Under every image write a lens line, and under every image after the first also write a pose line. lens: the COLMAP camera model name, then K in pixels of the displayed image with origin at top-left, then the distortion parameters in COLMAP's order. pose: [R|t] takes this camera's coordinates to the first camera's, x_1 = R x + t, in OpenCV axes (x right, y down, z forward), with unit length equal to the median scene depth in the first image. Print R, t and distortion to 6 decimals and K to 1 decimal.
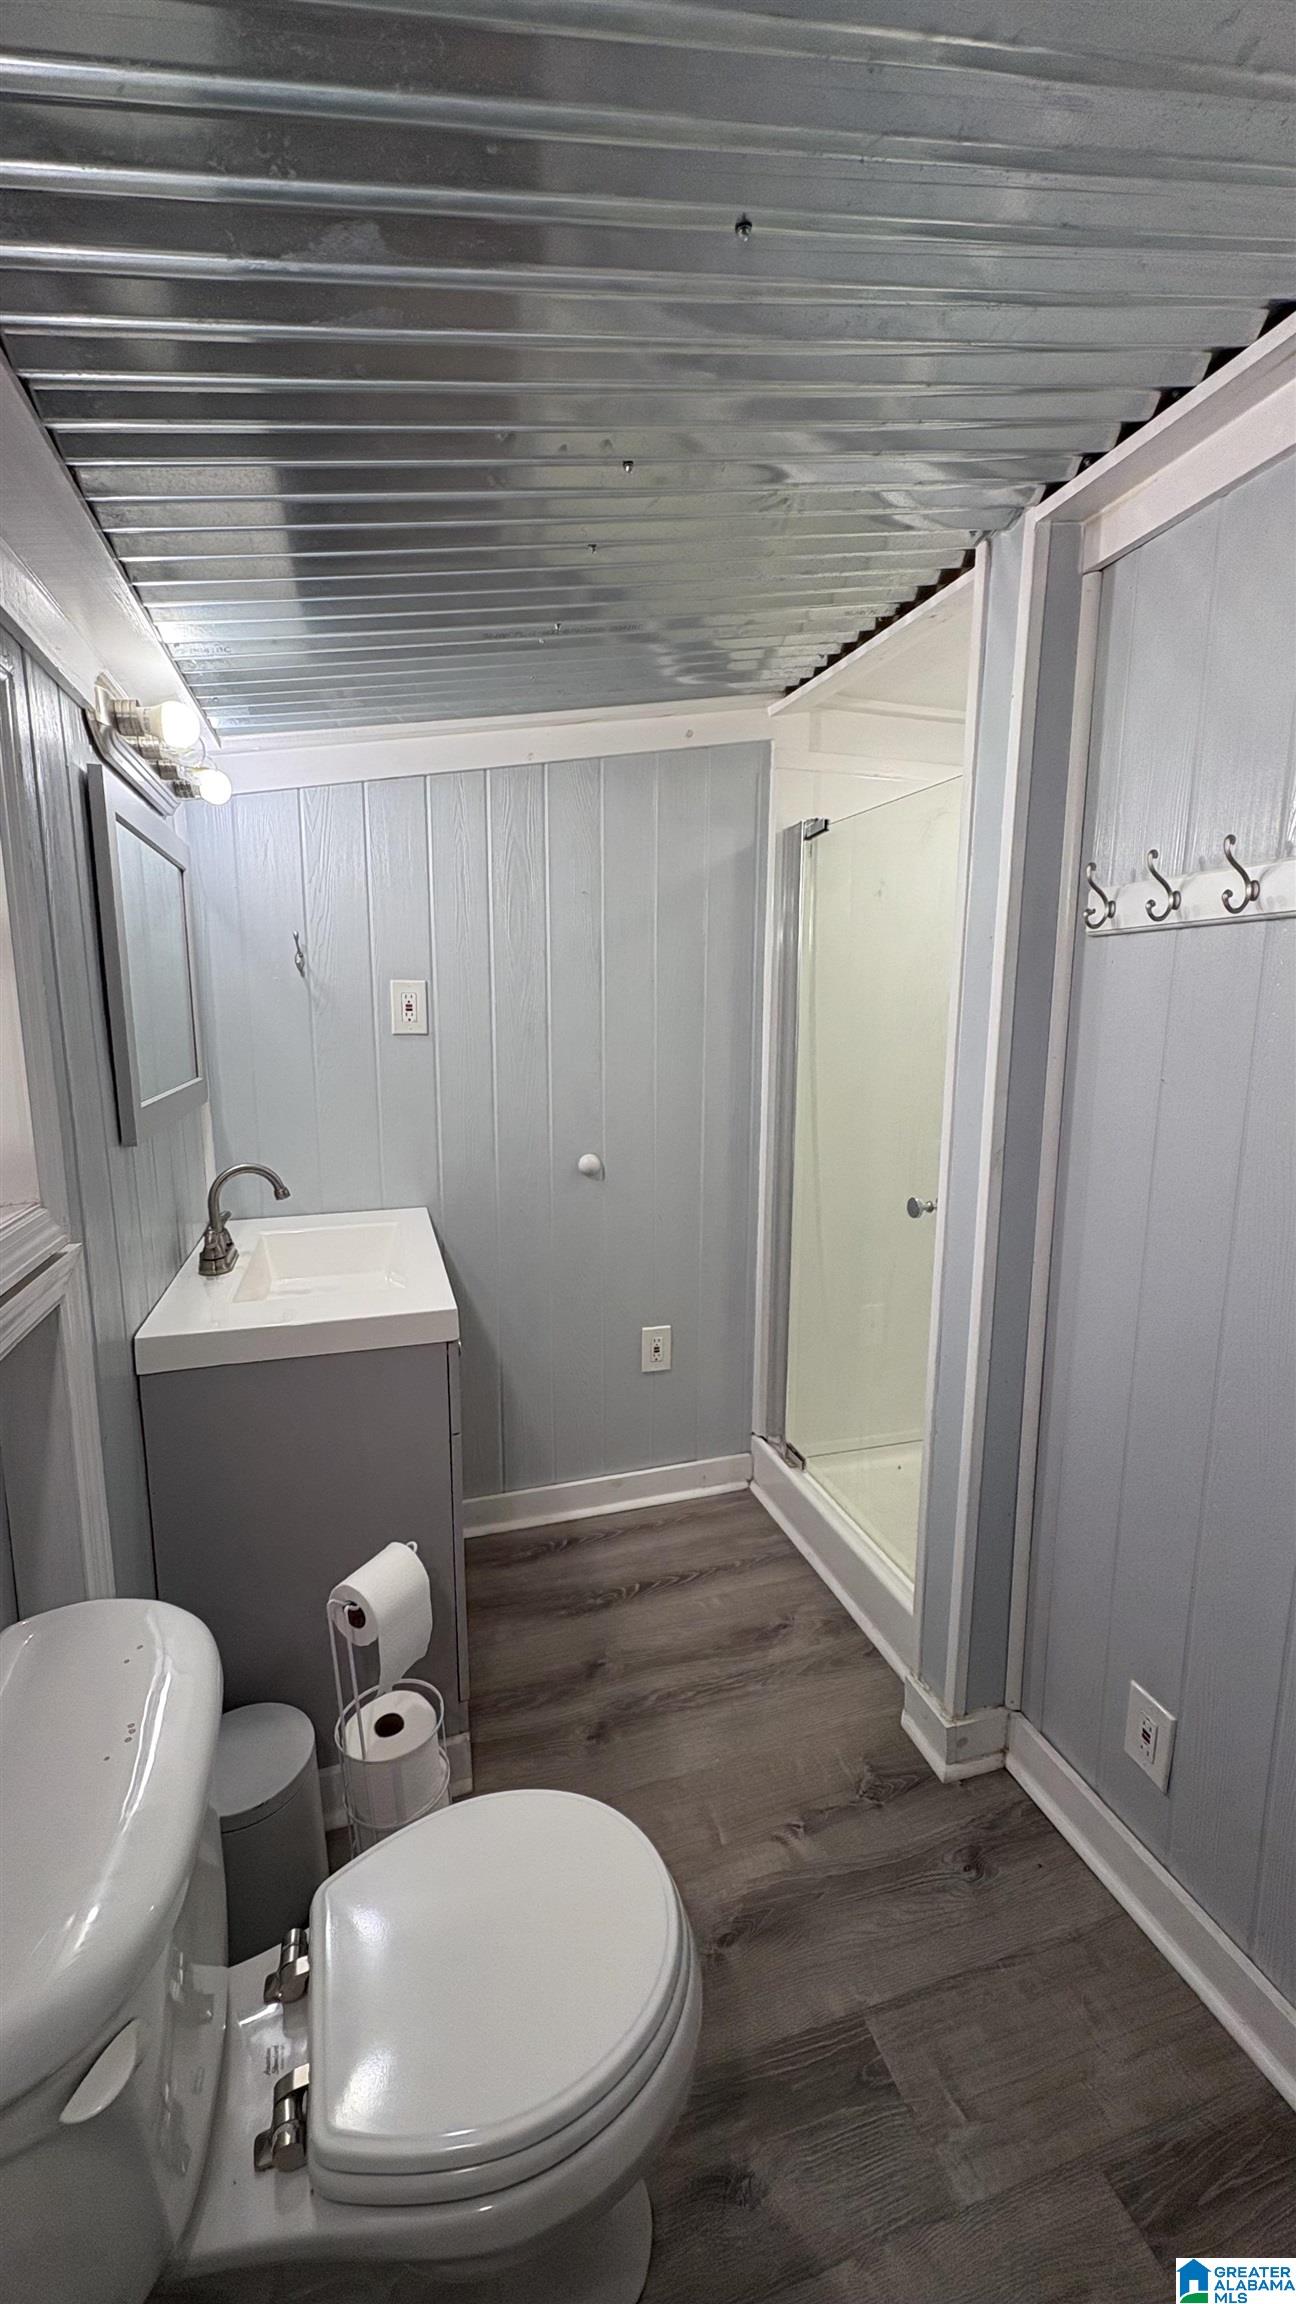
lens RADIAL K [[915.5, 0, 644.4], [0, 915.5, 1151.3], [0, 0, 1]] dist [-0.000433, 0.000051]
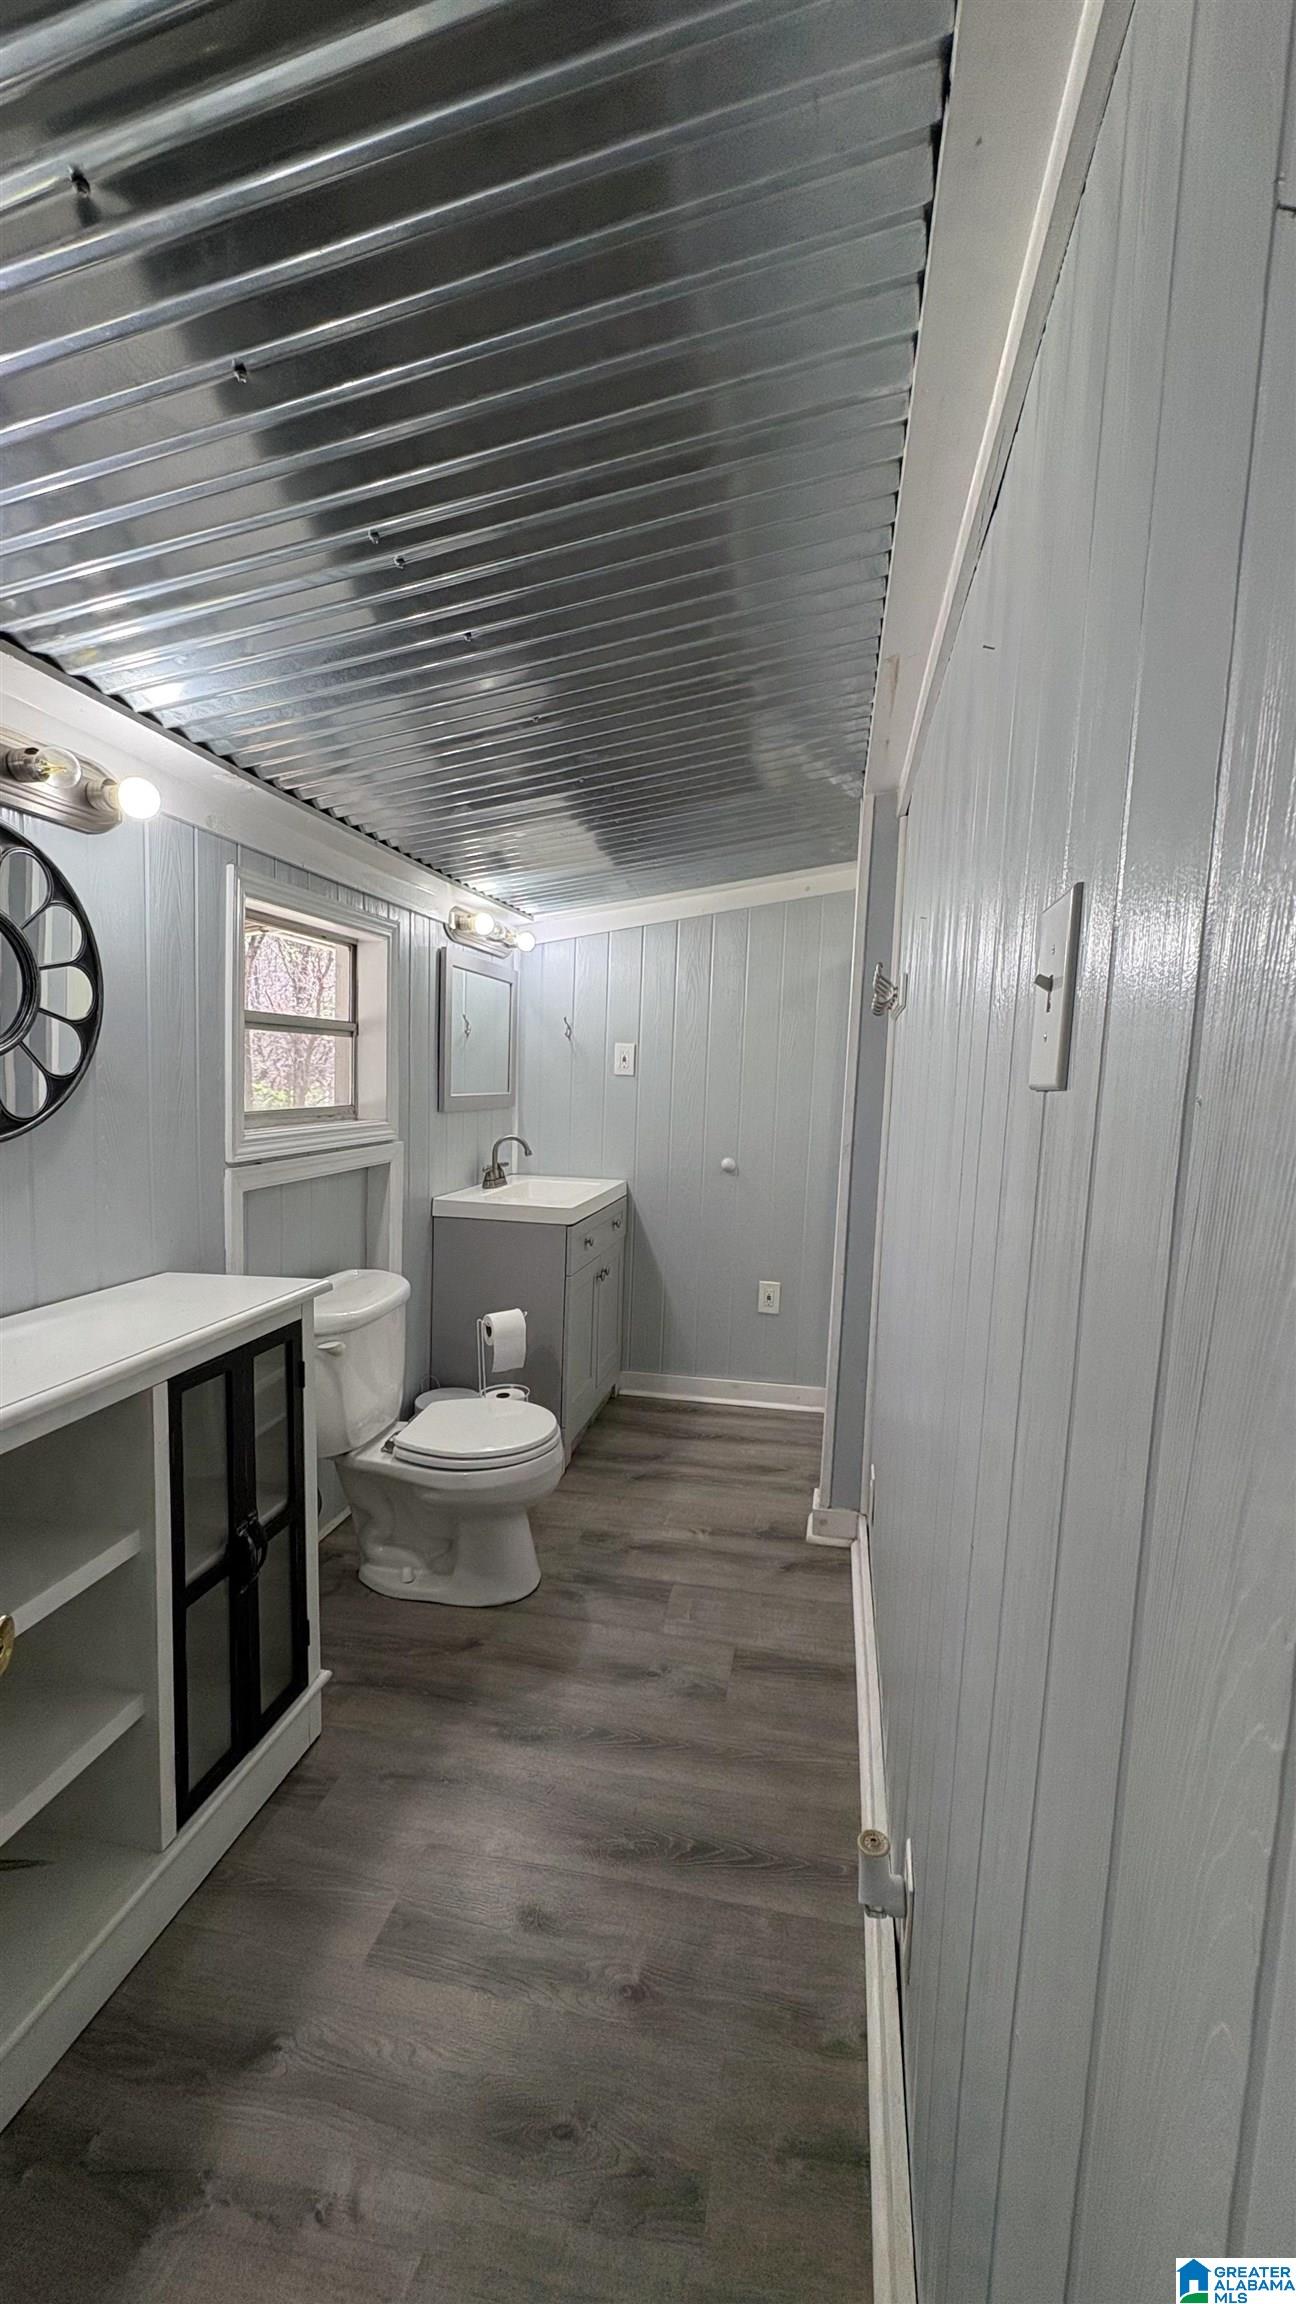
lens RADIAL K [[915.5, 0, 650.3], [0, 915.5, 1160.0], [0, 0, 1]] dist [-0.000433, 0.000051]
pose [[0.879247, 0.077407, -0.470036, 0.606352], [-0.110408, 0.992956, -0.043004, 0.096743], [0.463396, 0.089707, 0.881599, -0.460661]]
